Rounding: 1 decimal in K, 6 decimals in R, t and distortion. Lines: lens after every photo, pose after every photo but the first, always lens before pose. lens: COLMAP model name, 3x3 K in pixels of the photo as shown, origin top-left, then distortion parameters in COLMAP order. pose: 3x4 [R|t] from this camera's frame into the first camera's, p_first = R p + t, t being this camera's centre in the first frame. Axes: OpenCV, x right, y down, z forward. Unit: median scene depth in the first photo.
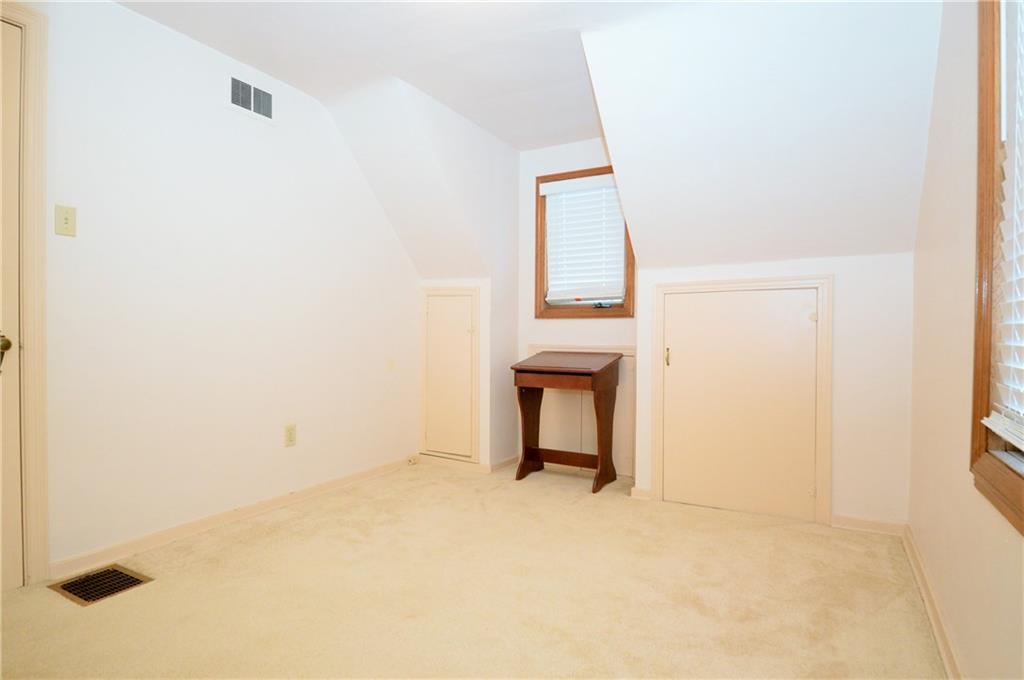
lens RADIAL K [[551.7, 0, 518.0], [0, 551.7, 333.9], [0, 0, 1]] dist [0.007765, -0.020523]
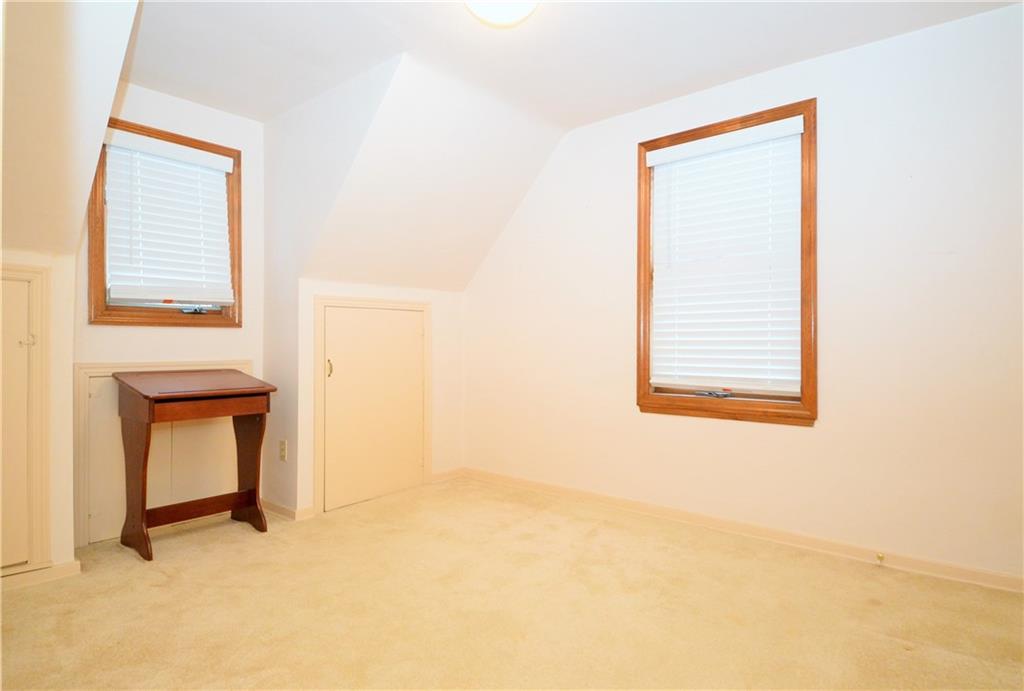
lens RADIAL K [[551.7, 0, 518.4], [0, 551.7, 346.8], [0, 0, 1]] dist [0.007765, -0.020523]
pose [[0.170475, -0.008583, 0.985325, -0.564582], [0.006188, 0.999952, 0.007640, -0.003004], [-0.985343, 0.004794, 0.170519, 0.408737]]
